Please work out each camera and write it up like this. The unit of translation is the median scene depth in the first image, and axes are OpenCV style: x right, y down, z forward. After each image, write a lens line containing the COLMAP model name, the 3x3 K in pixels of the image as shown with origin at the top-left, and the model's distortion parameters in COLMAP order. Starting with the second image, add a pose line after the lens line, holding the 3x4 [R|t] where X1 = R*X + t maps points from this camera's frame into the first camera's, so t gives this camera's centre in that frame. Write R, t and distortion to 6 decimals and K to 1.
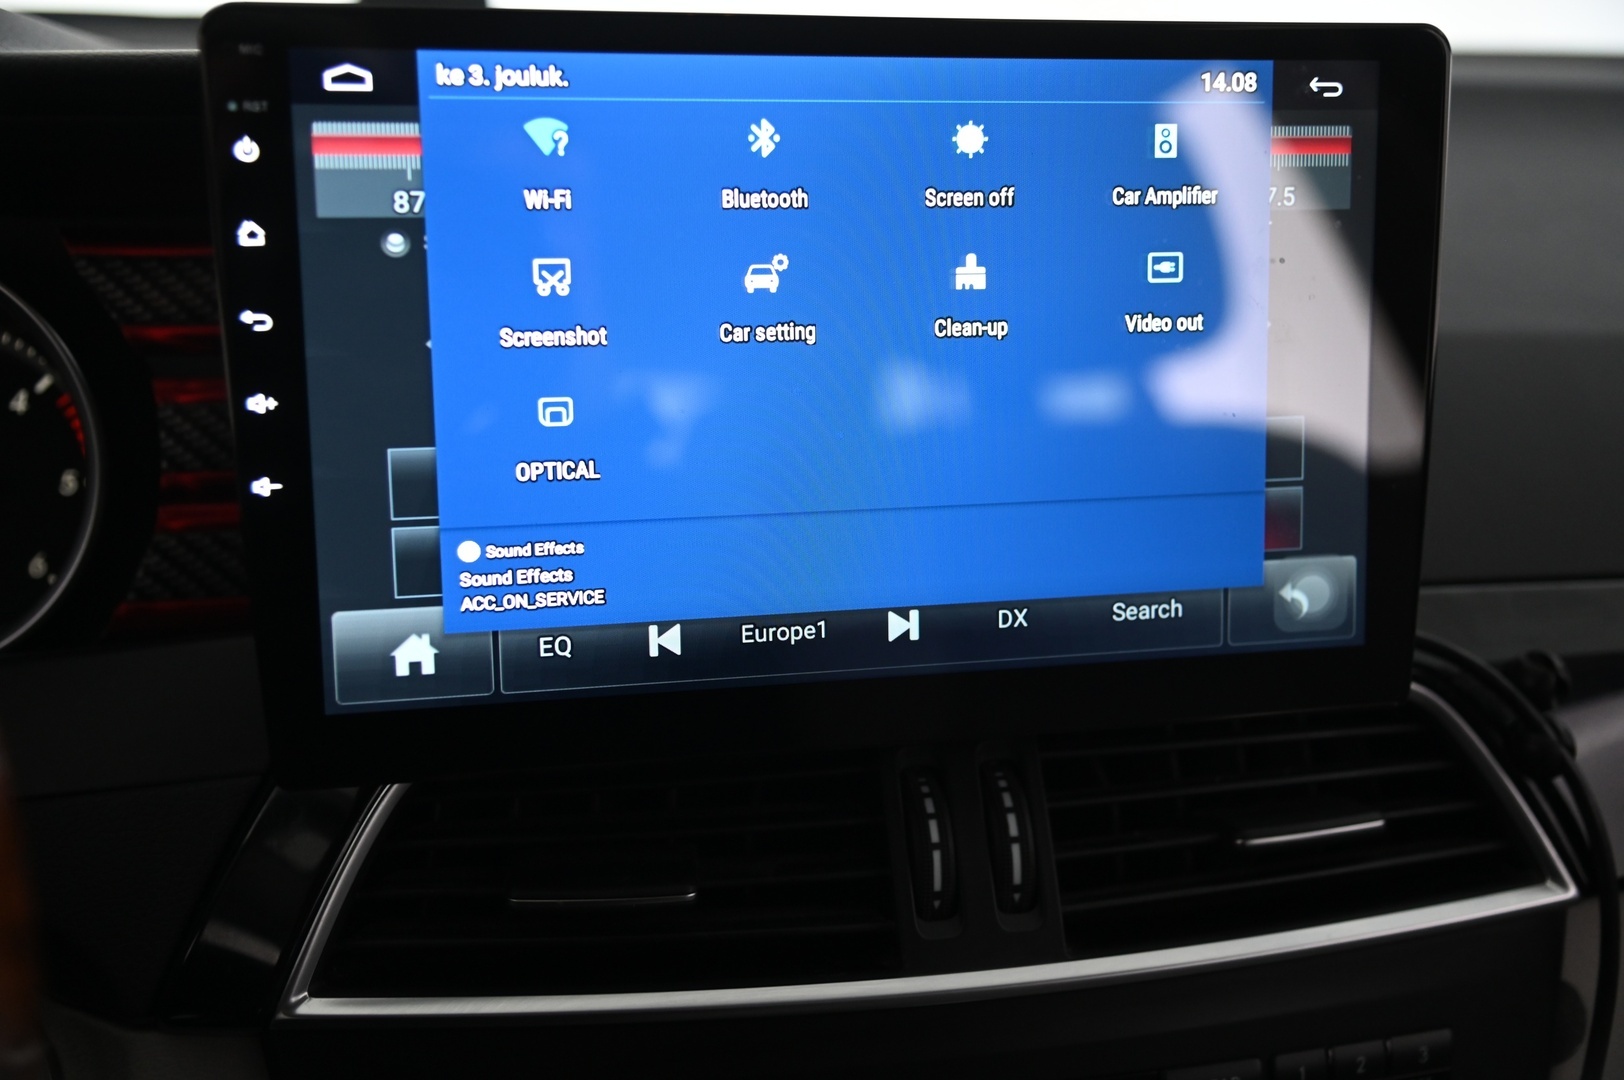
lens RADIAL K [[1892.3, 0, 824.9], [0, 1892.3, 541.8], [0, 0, 1]] dist [0.064284, 0.000000]
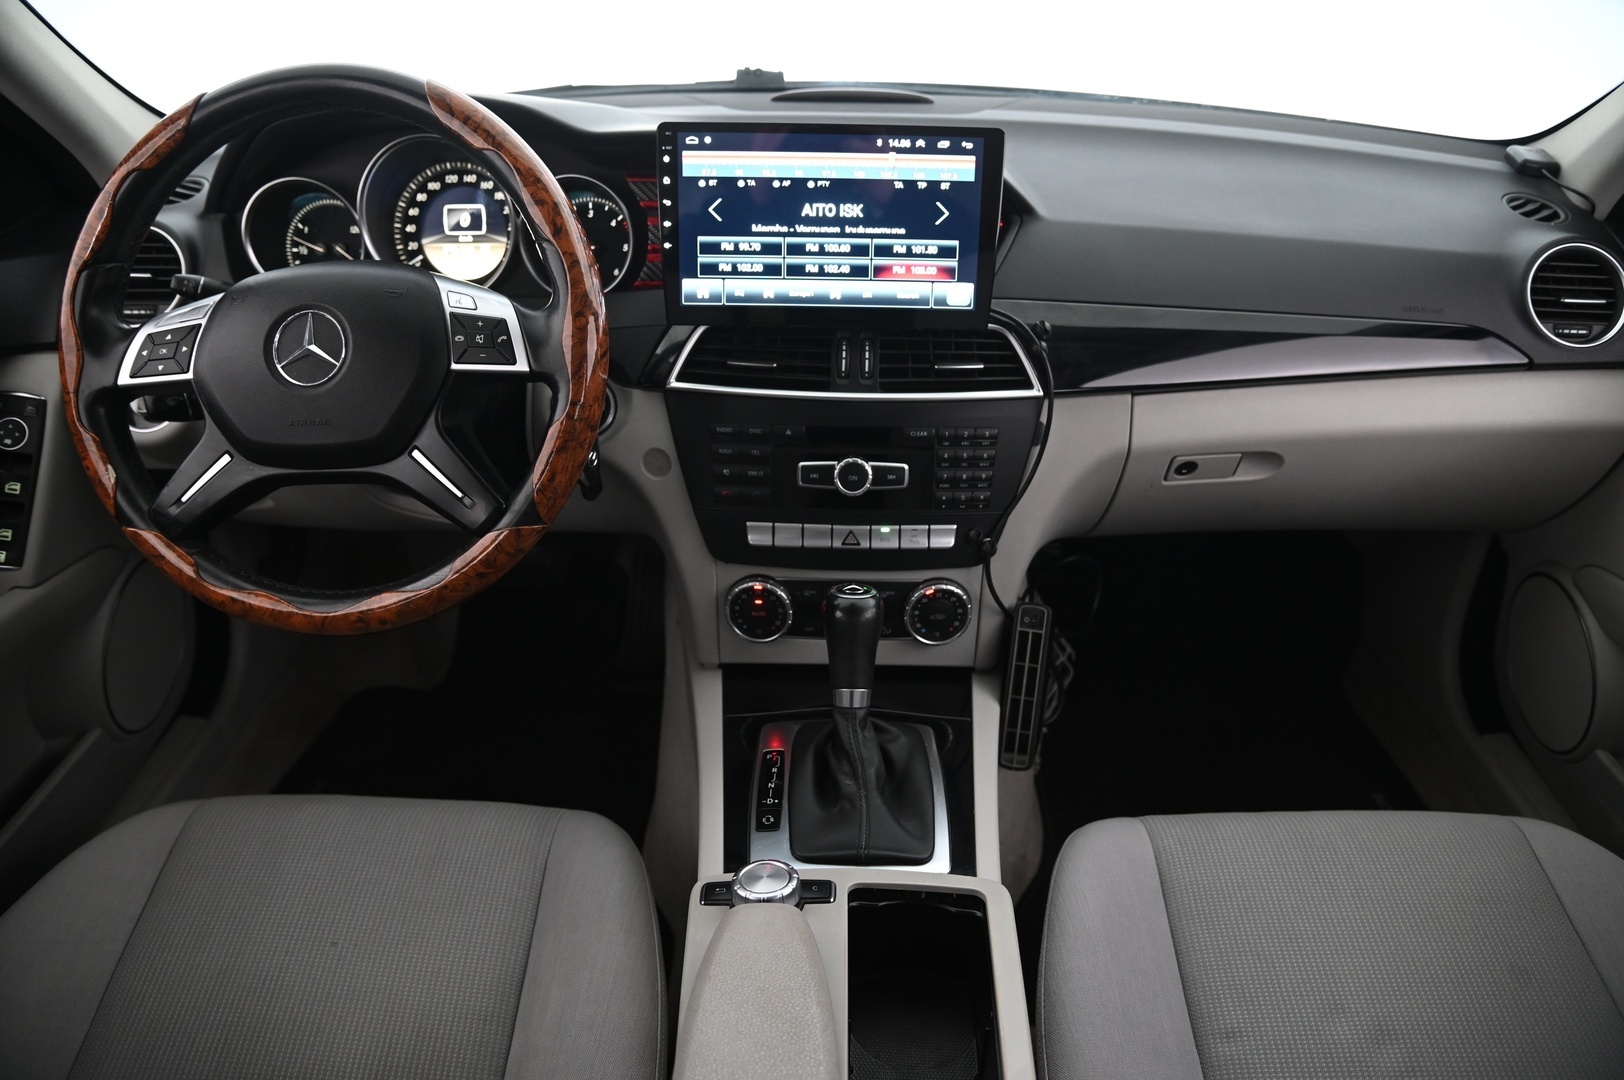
lens RADIAL K [[1129.9, 0, 809.2], [0, 1129.9, 539.5], [0, 0, 1]] dist [-0.093640, 0.011283]
pose [[0.970480, 0.104379, -0.217424, 0.483913], [-0.063079, 0.979969, 0.188897, 0.095660], [0.232785, -0.169606, 0.957625, -1.088460]]
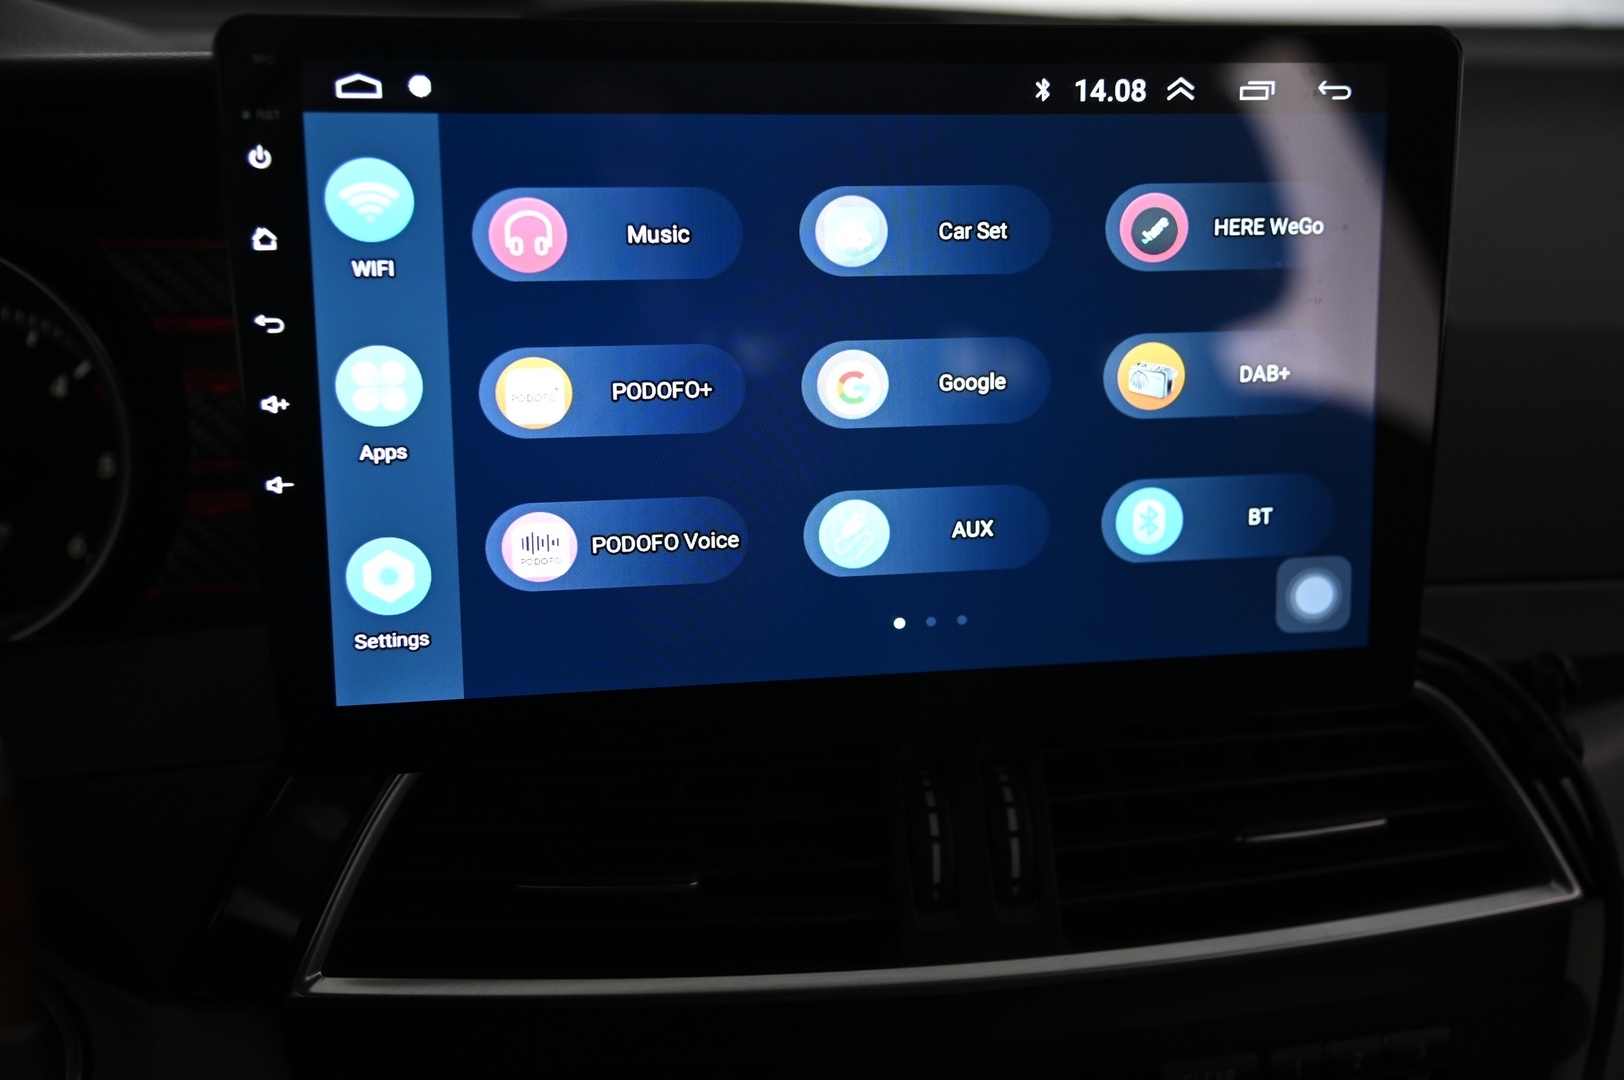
lens RADIAL K [[1892.3, 0, 817.1], [0, 1892.3, 544.4], [0, 0, 1]] dist [0.064284, 0.000000]
pose [[0.999133, 0.011250, -0.040077, 0.033418], [-0.010174, 0.999584, 0.026973, -0.024088], [0.040364, -0.026542, 0.998832, -0.014018]]
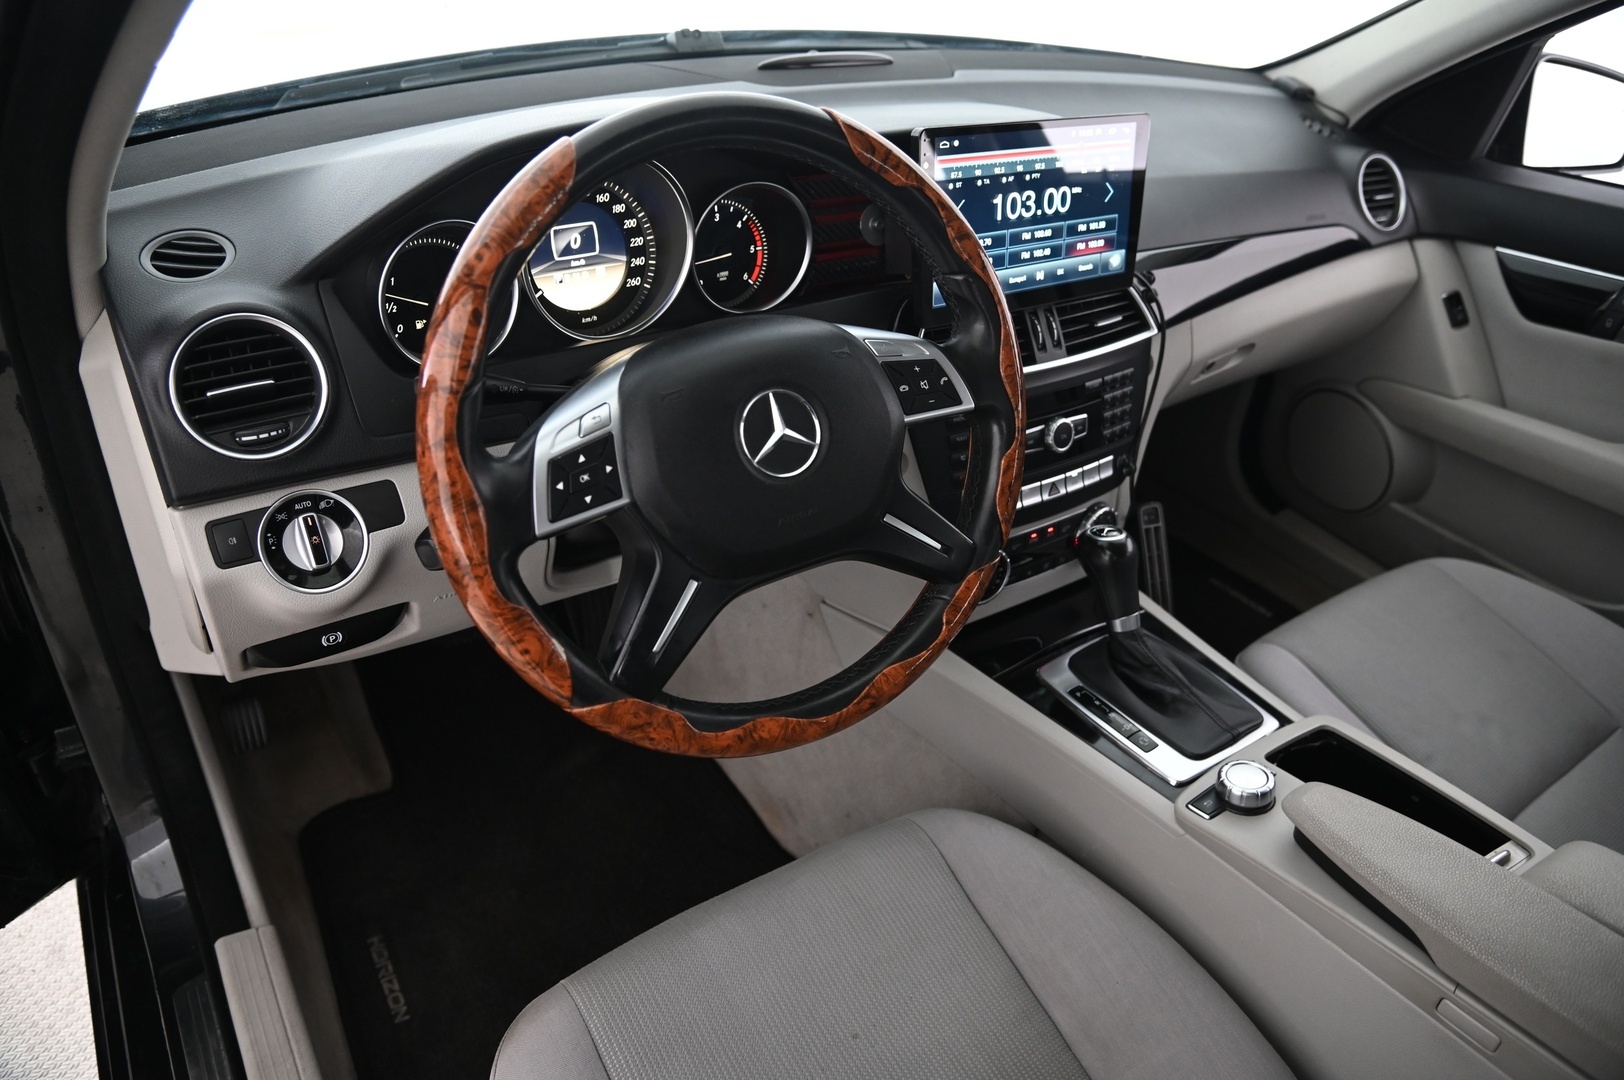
lens RADIAL K [[1129.9, 0, 823.8], [0, 1129.9, 536.9], [0, 0, 1]] dist [-0.093640, 0.011283]
pose [[0.925602, -0.159452, 0.343271, -1.196062], [0.055377, 0.954223, 0.293924, -0.138879], [-0.374424, -0.253047, 0.892061, -0.988484]]
